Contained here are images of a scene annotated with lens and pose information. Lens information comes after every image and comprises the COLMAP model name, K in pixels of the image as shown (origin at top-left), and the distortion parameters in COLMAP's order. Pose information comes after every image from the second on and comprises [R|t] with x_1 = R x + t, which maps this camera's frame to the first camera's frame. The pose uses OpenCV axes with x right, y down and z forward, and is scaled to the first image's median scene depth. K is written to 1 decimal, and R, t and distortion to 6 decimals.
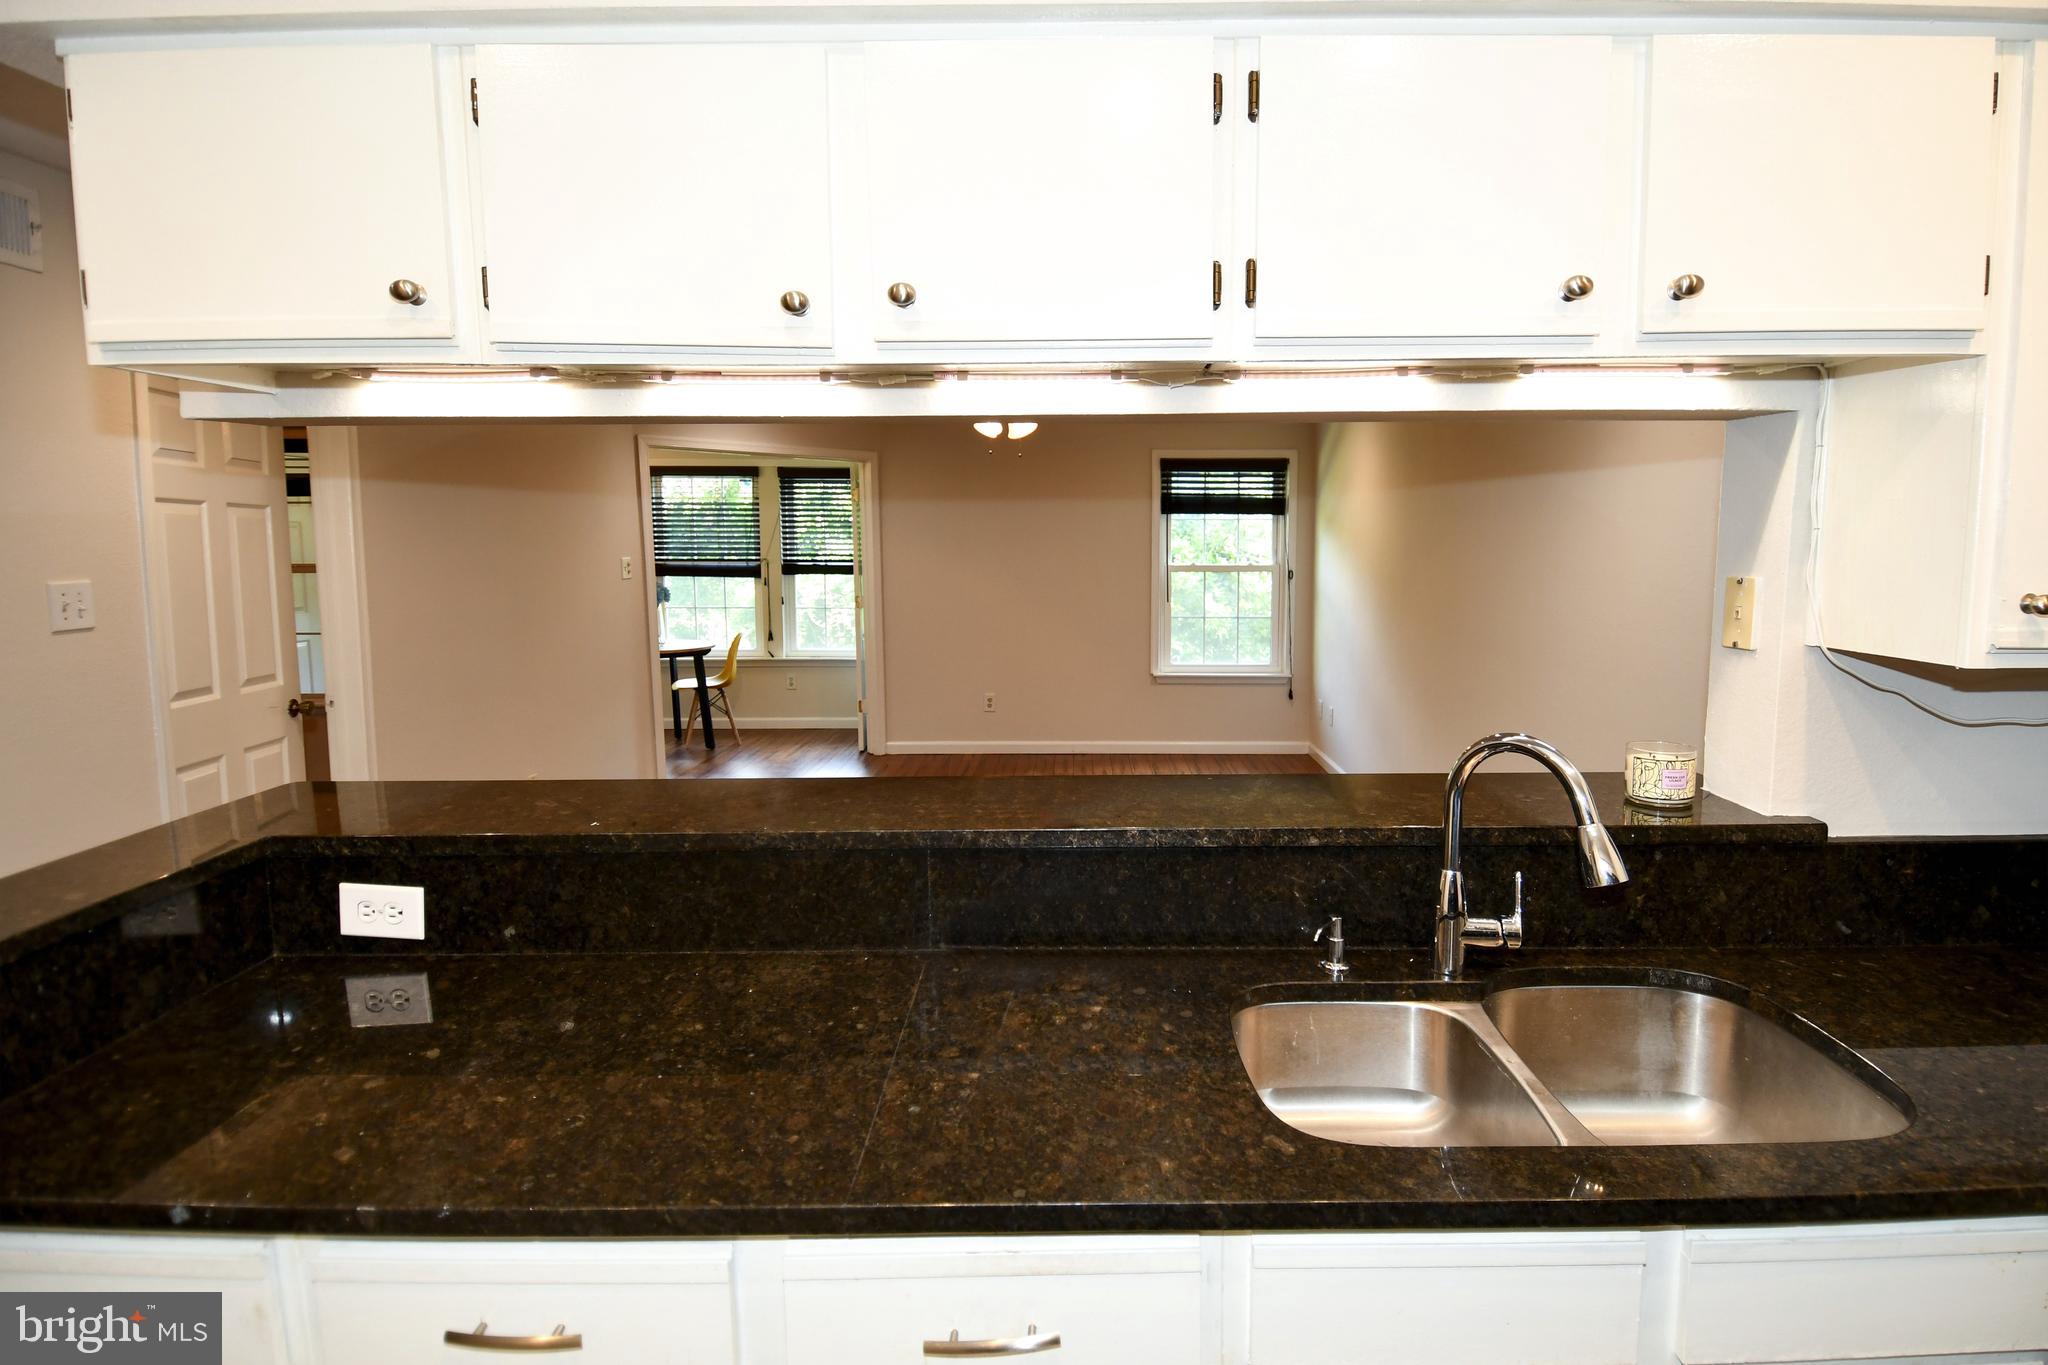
lens RADIAL K [[1067.8, 0, 1032.6], [0, 1067.8, 742.6], [0, 0, 1]] dist [0.002643, -0.054102]
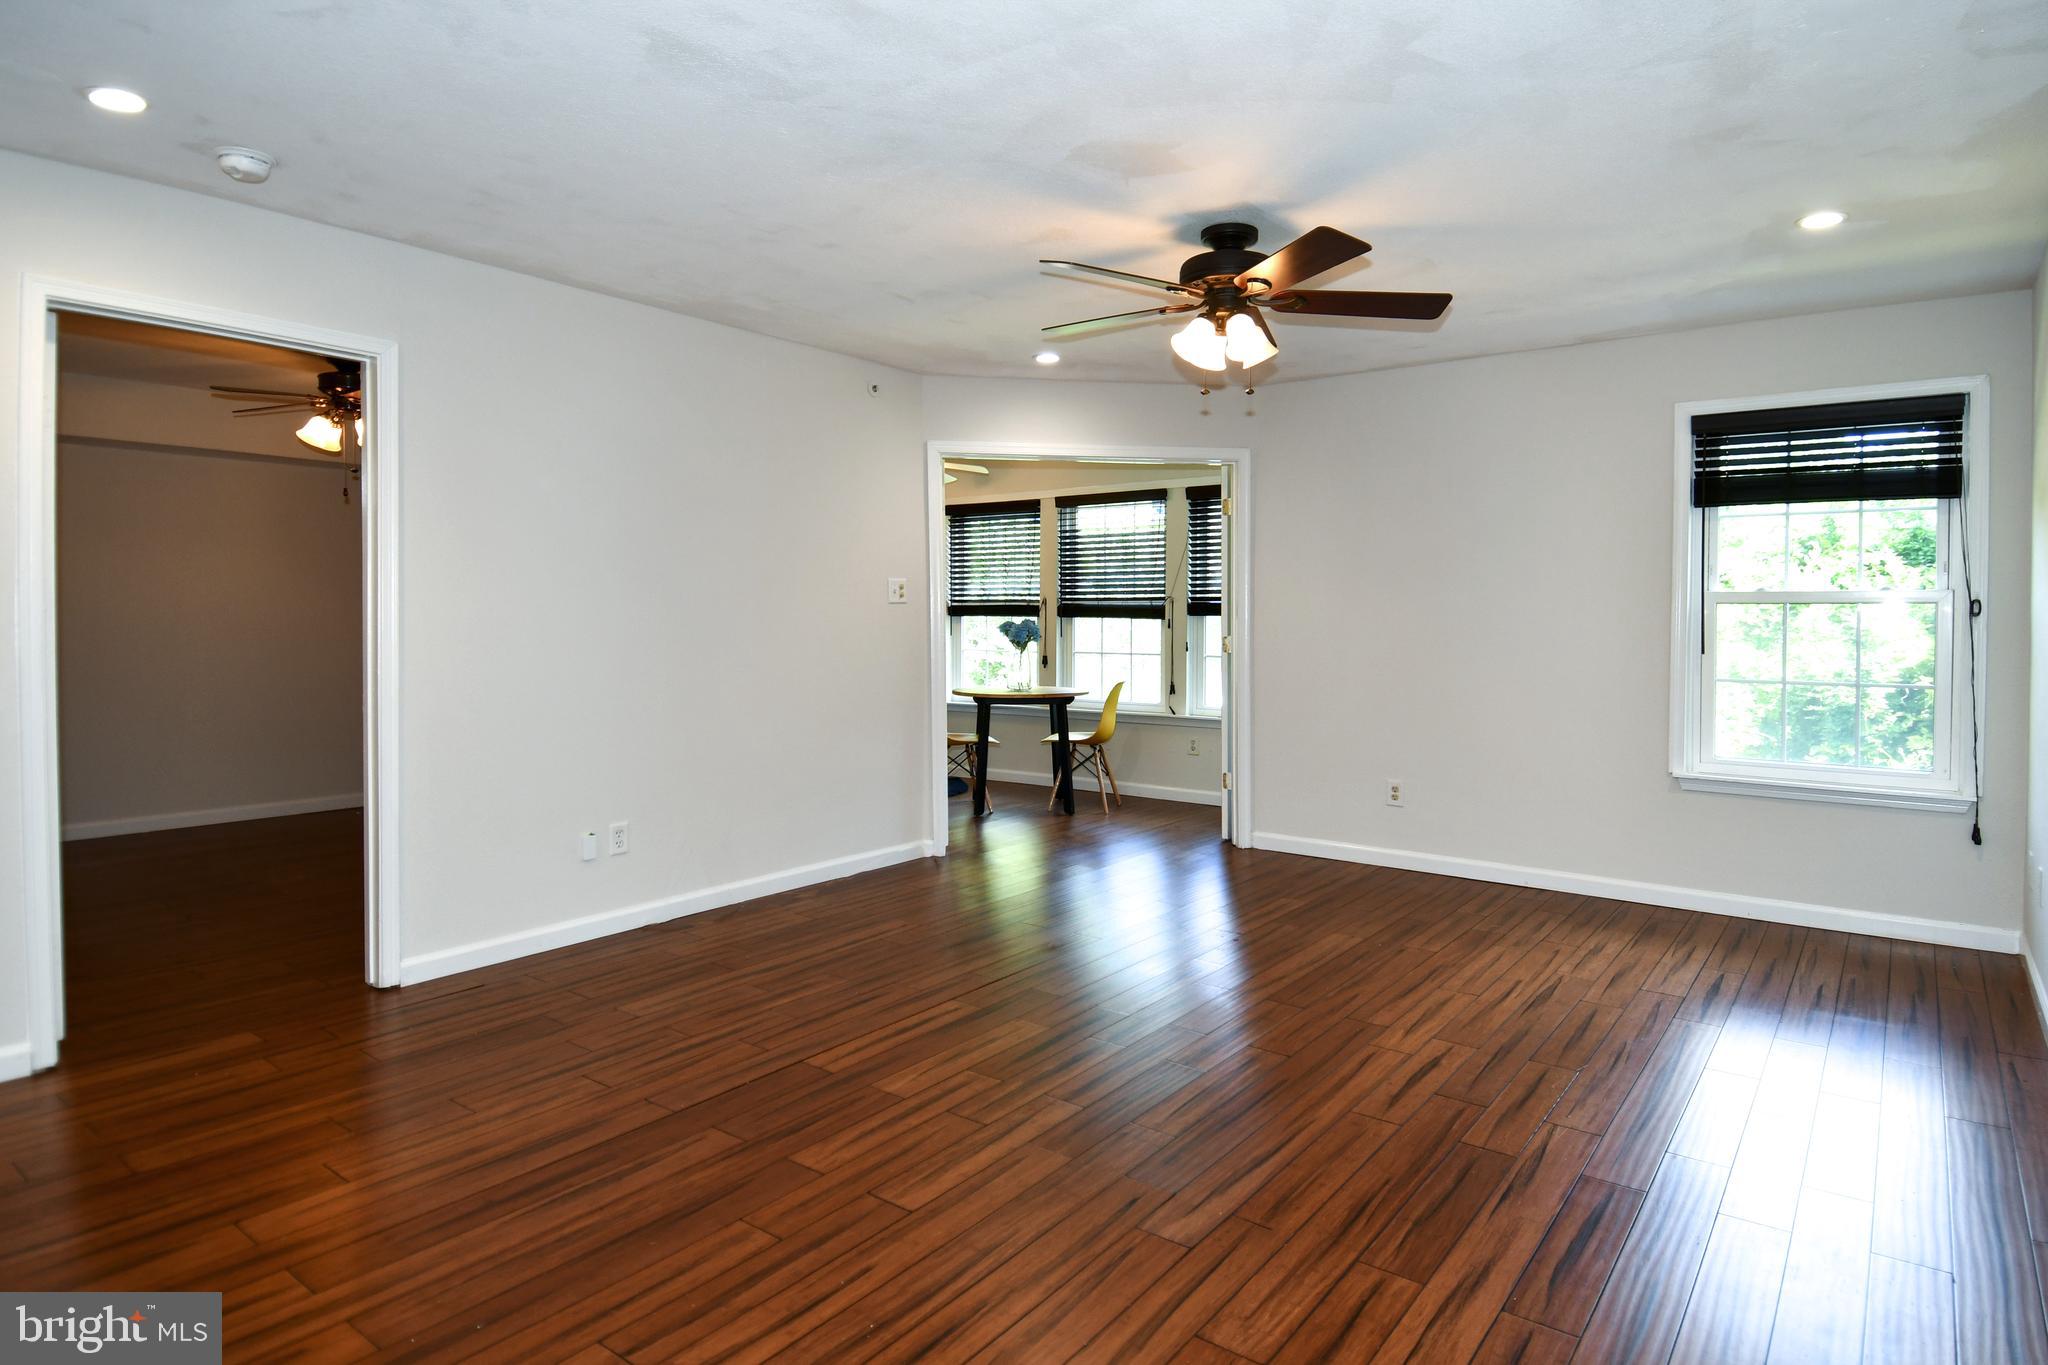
lens RADIAL K [[1082.8, 0, 1024.0], [0, 1082.8, 682.5], [0, 0, 1]] dist [0.081216, -0.080346]
pose [[0.820436, 0.040123, -0.570329, 0.151229], [-0.113152, 0.989199, -0.093181, -0.013865], [0.560430, 0.140983, 0.816114, 0.265483]]
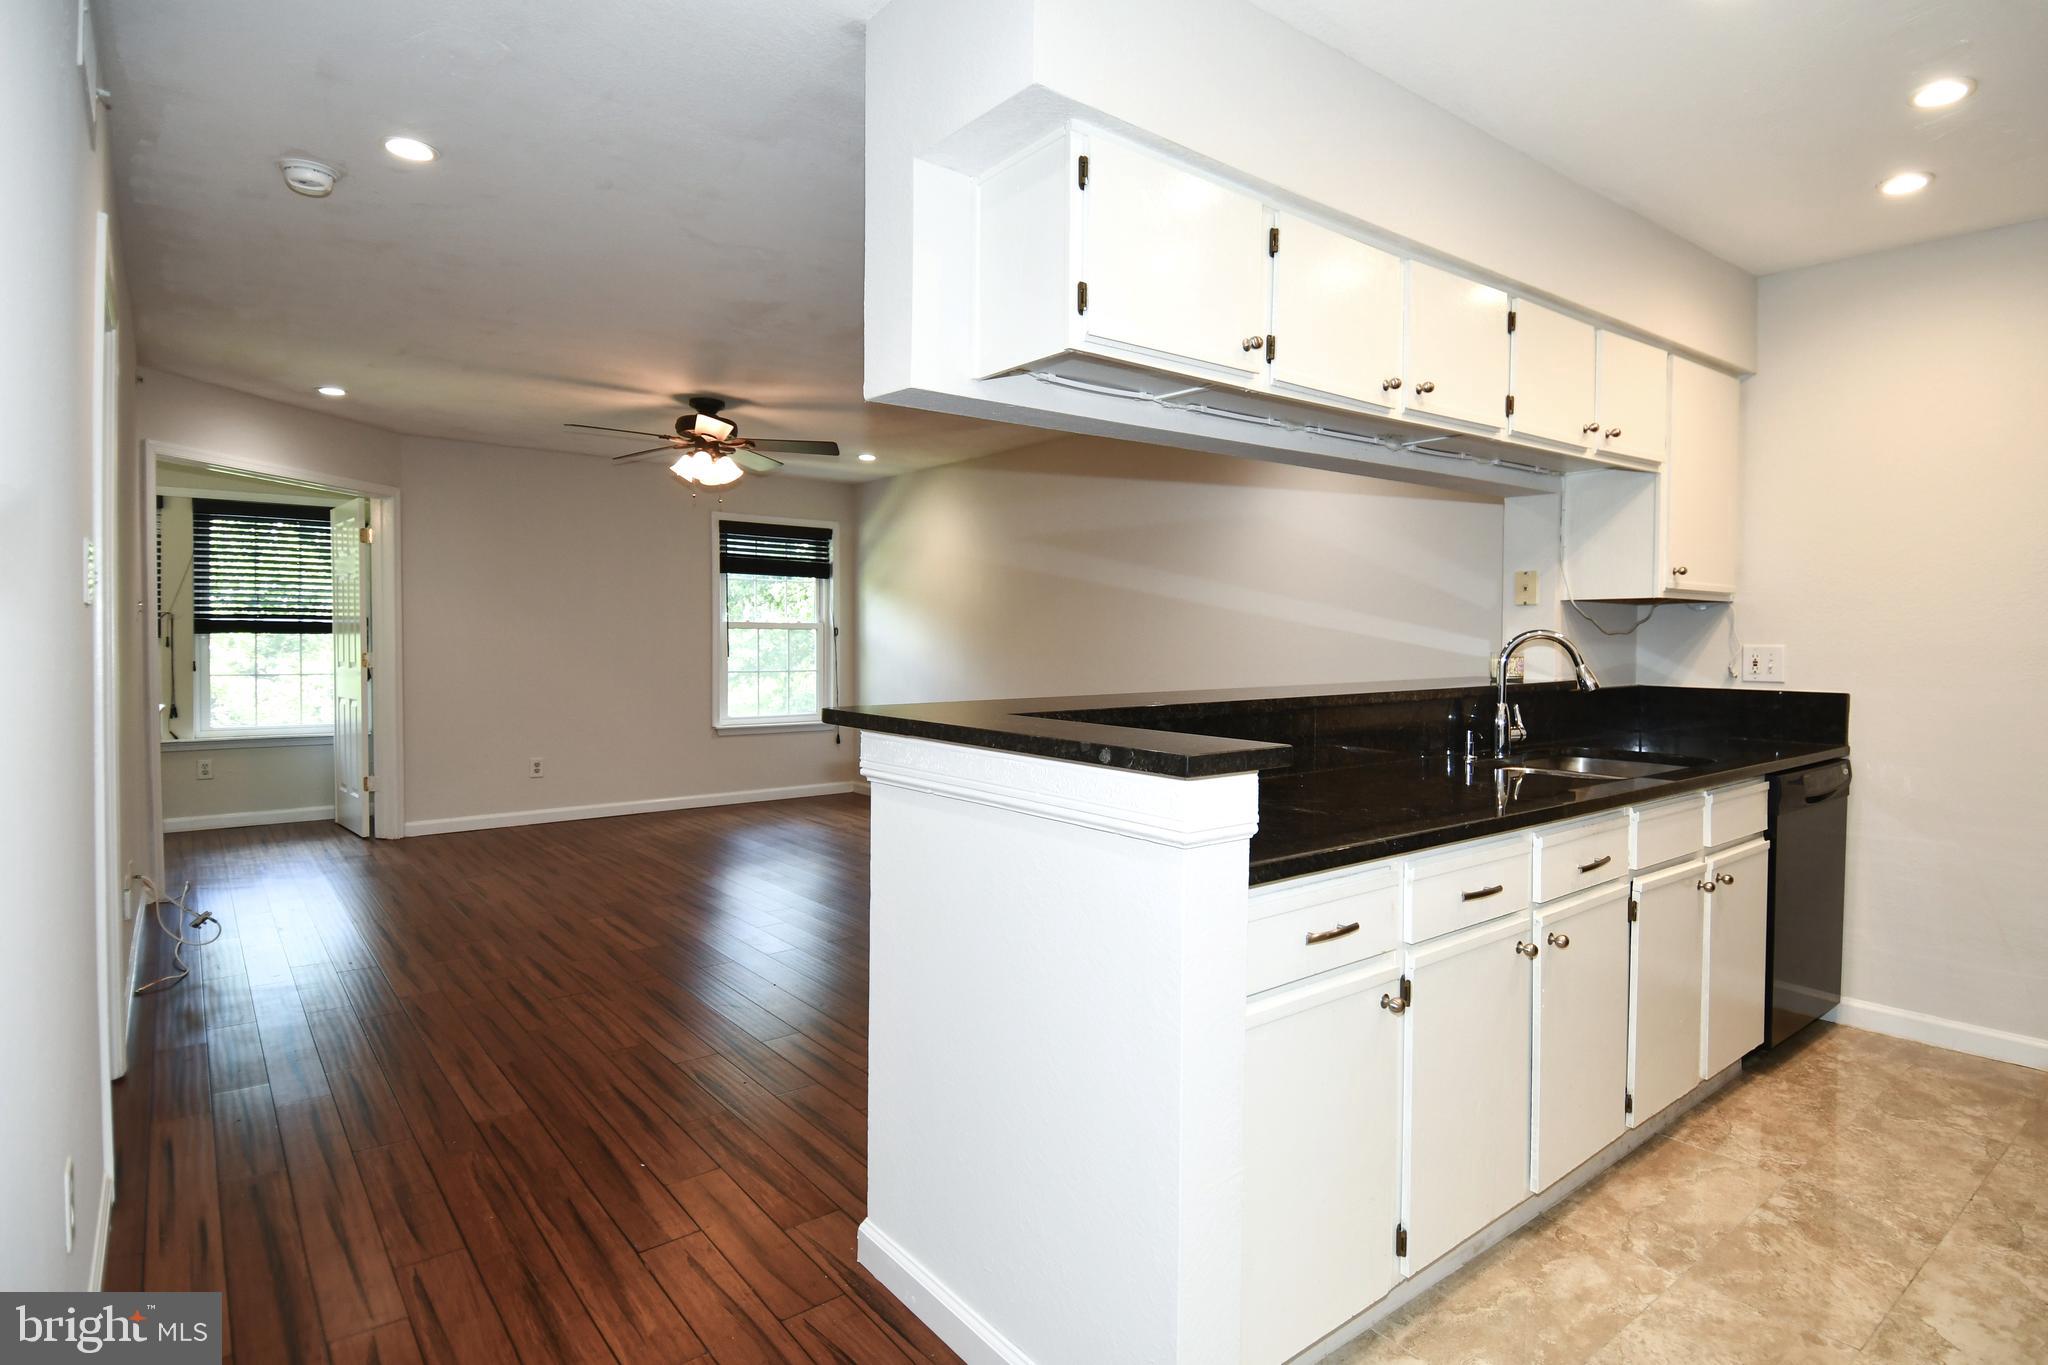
lens RADIAL K [[1072.8, 0, 1065.9], [0, 1072.8, 668.0], [0, 0, 1]] dist [0.027478, -0.035598]
pose [[0.758405, -0.014548, 0.651621, -0.279725], [0.118059, 0.986280, -0.115387, 0.035898], [-0.641002, 0.164440, 0.749717, 0.007331]]
